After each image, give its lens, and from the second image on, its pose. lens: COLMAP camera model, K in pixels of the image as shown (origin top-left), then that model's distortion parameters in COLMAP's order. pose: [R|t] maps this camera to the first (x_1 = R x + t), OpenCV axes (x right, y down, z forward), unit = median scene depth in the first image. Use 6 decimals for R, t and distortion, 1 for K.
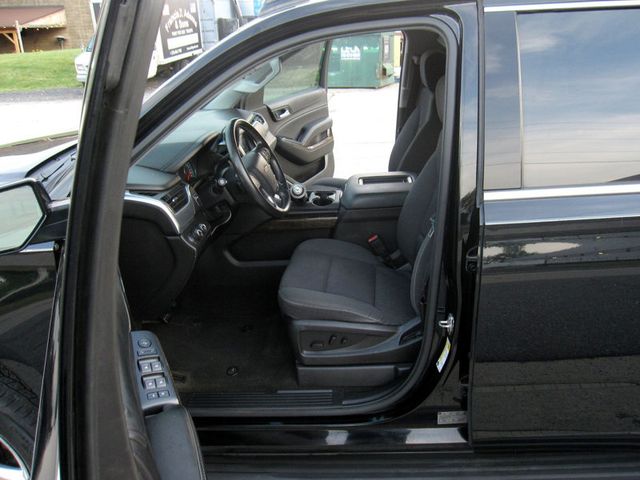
lens RADIAL K [[526.5, 0, 329.6], [0, 526.5, 228.7], [0, 0, 1]] dist [-0.069953, 0.053443]
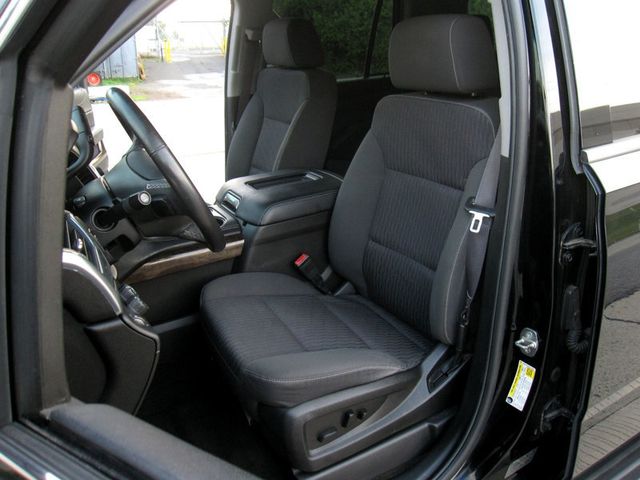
lens RADIAL K [[526.5, 0, 329.6], [0, 526.5, 228.7], [0, 0, 1]] dist [-0.069953, 0.053443]
pose [[0.827418, -0.163035, 0.537400, -0.318184], [0.186199, 0.982446, 0.011369, -0.029248], [-0.529821, 0.090656, 0.843251, 0.446696]]
